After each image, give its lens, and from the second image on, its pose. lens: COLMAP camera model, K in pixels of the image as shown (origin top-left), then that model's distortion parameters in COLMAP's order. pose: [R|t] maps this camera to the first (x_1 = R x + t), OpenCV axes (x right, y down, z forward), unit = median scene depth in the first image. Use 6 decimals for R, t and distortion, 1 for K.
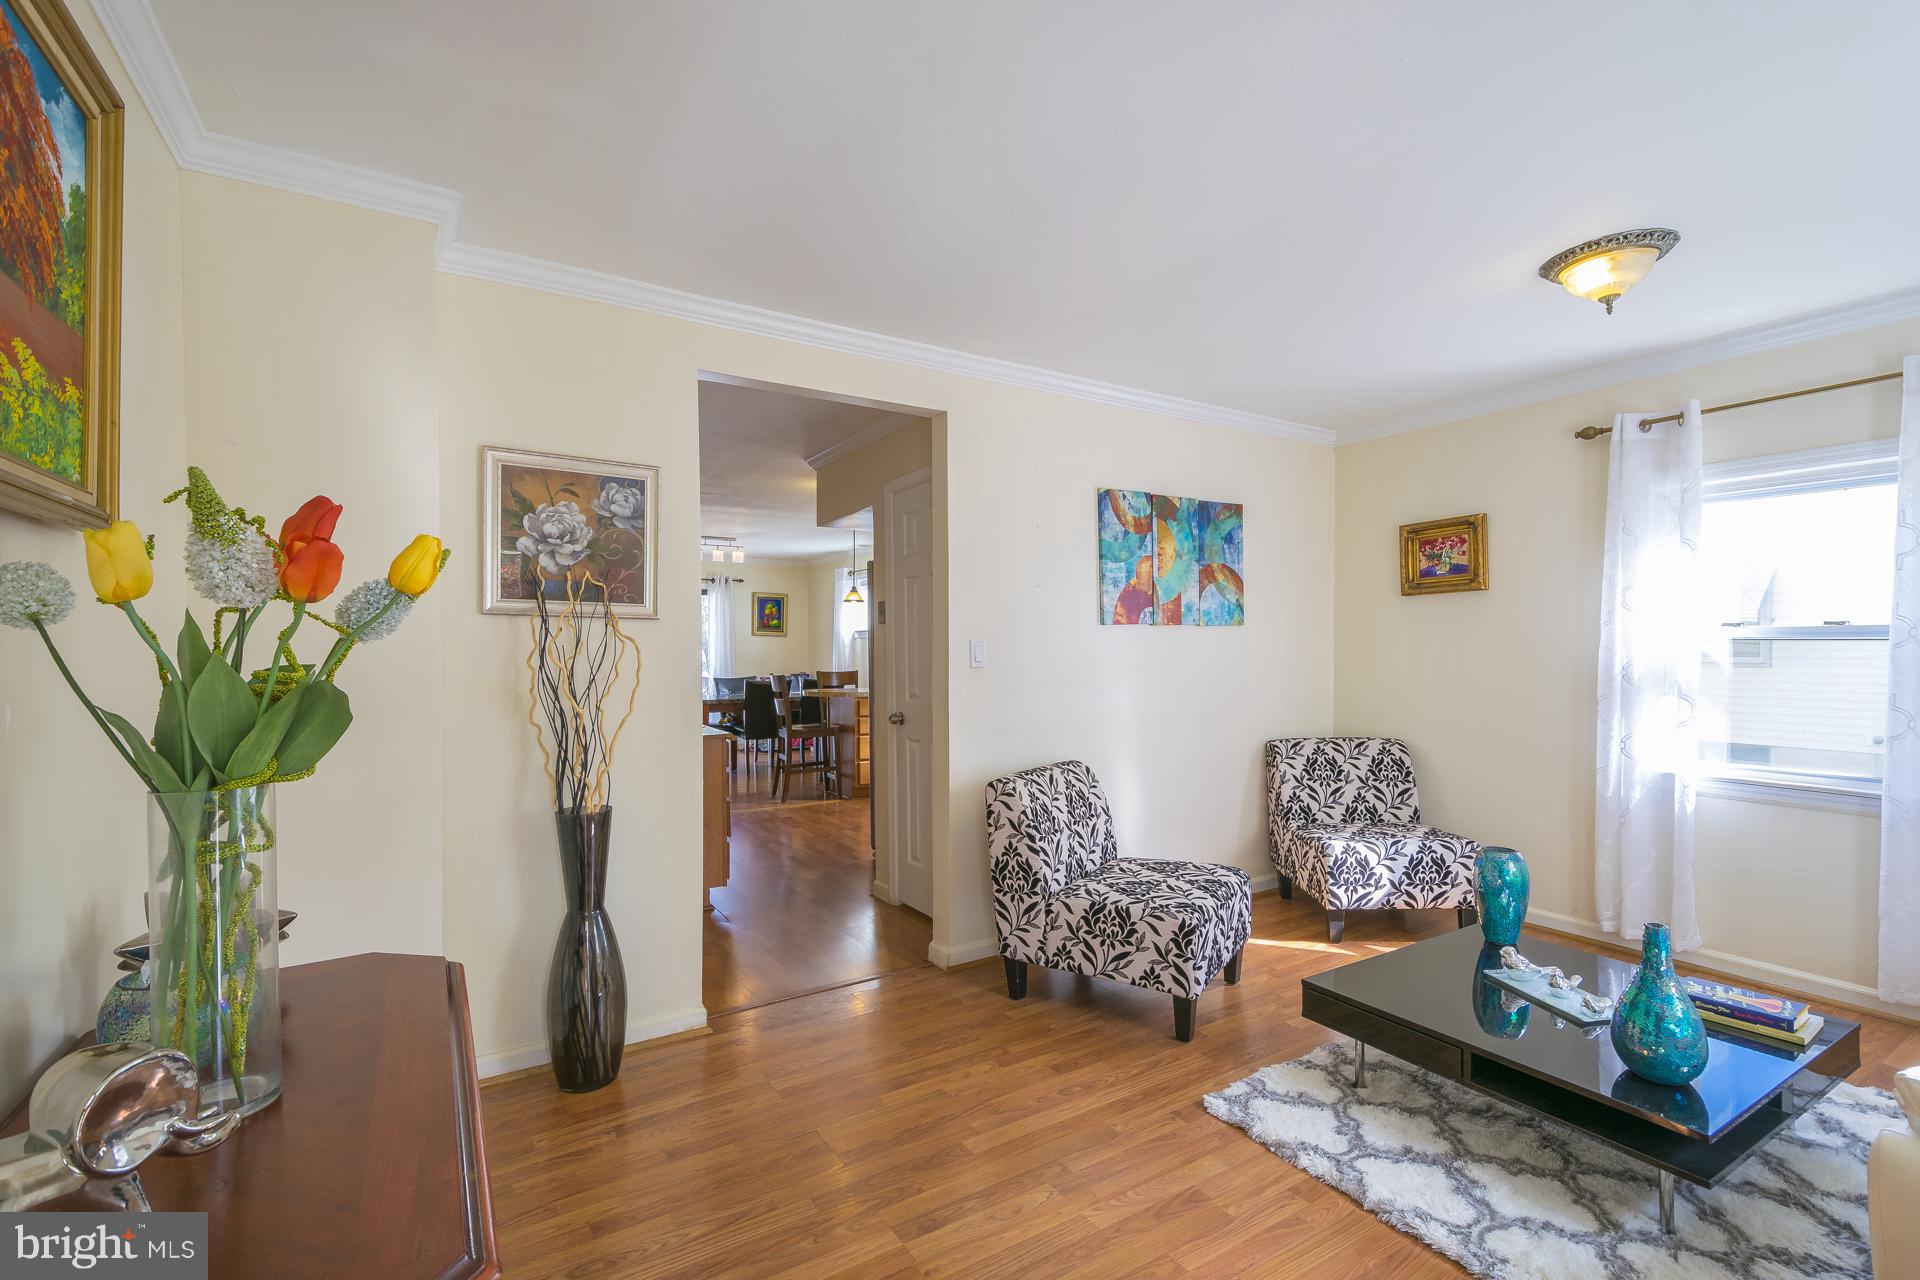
lens RADIAL K [[872.3, 0, 967.7], [0, 872.3, 638.7], [0, 0, 1]] dist [-0.001422, -0.000974]
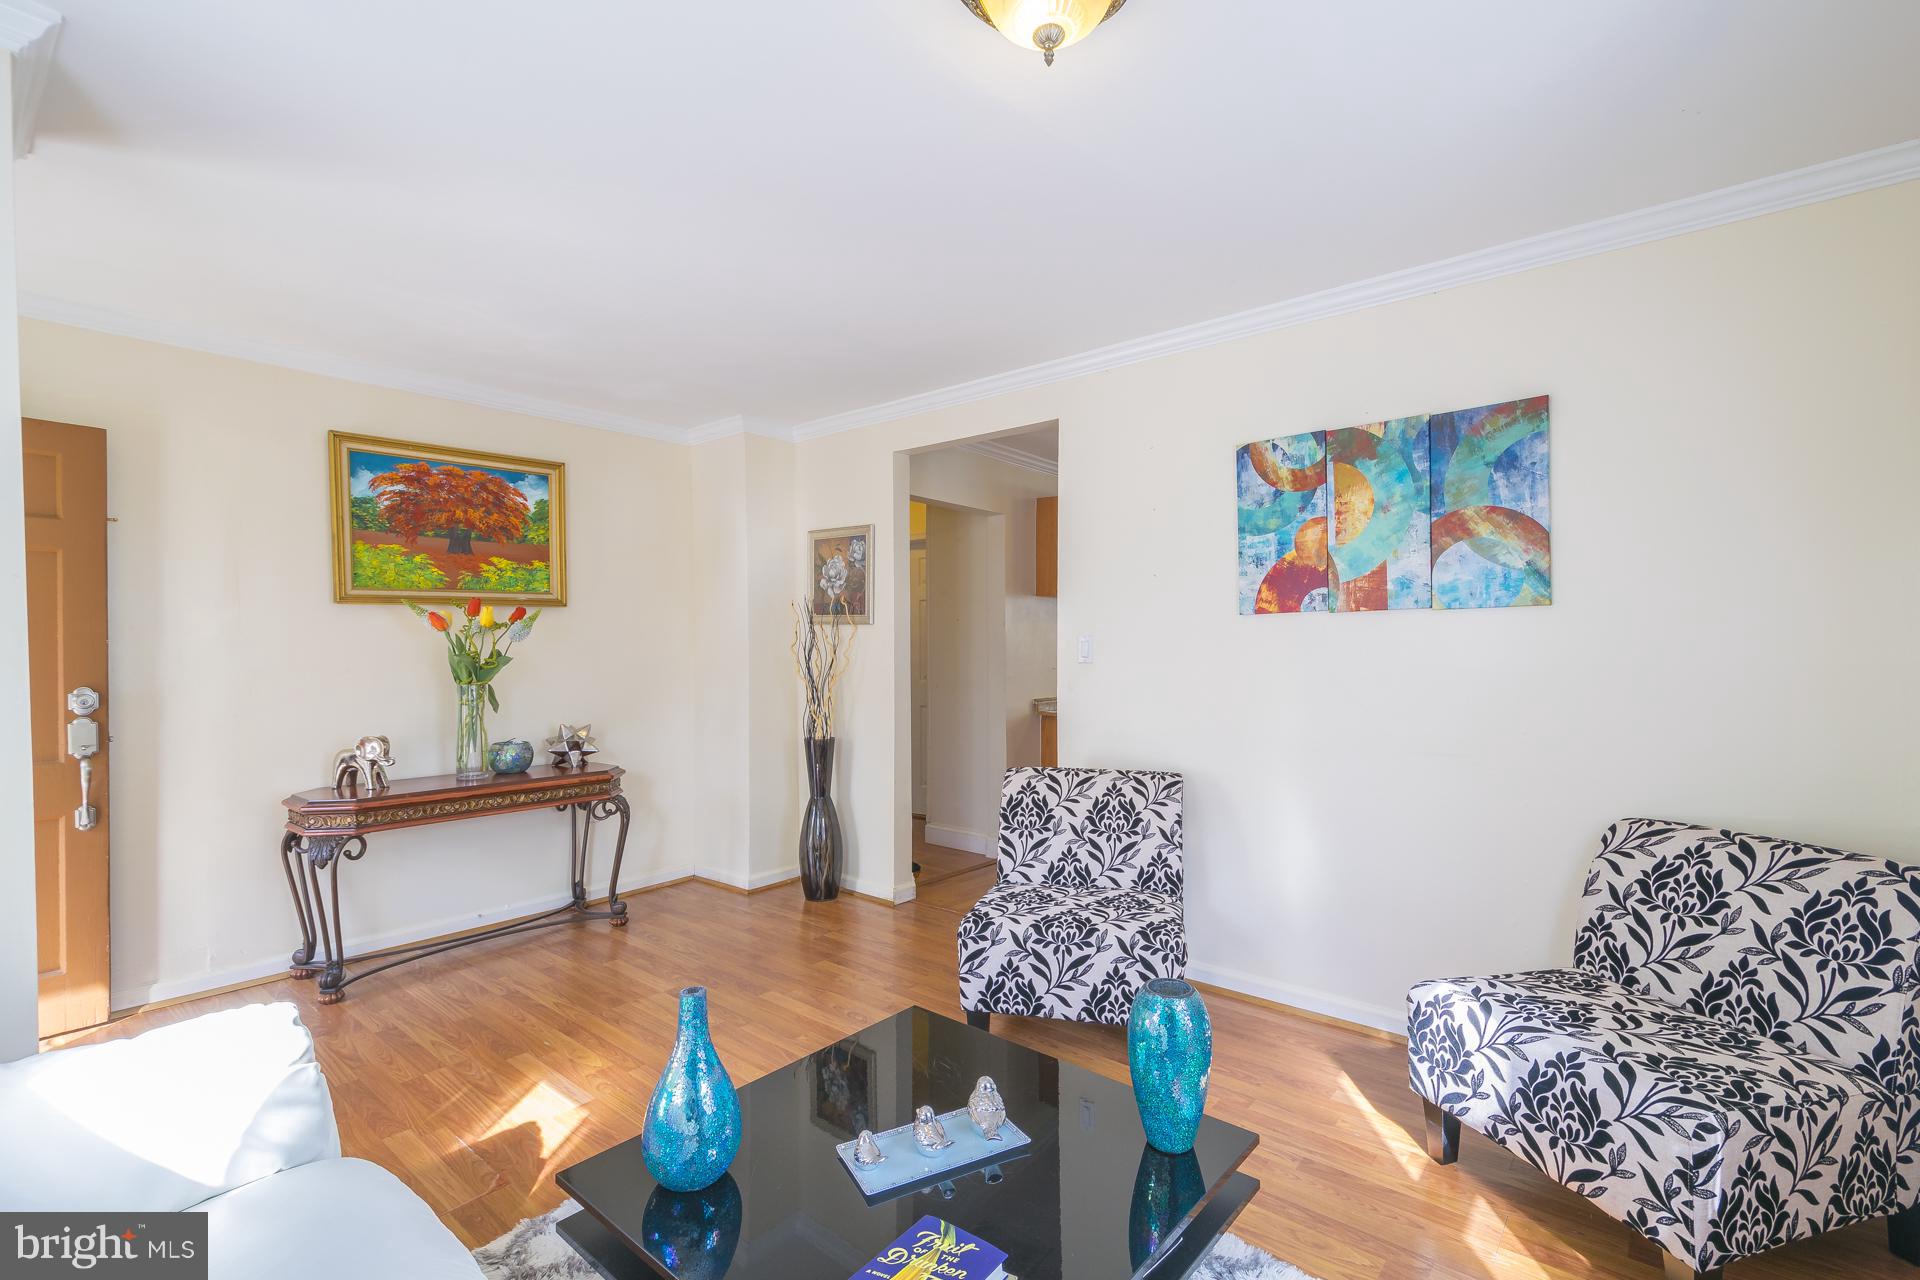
lens RADIAL K [[872.3, 0, 962.2], [0, 872.3, 643.9], [0, 0, 1]] dist [-0.001422, -0.000974]
pose [[0.293529, 0.004951, -0.955937, 0.825406], [0.011824, 0.999891, 0.008809, 0.000402], [0.955877, -0.013889, 0.293439, 0.506554]]
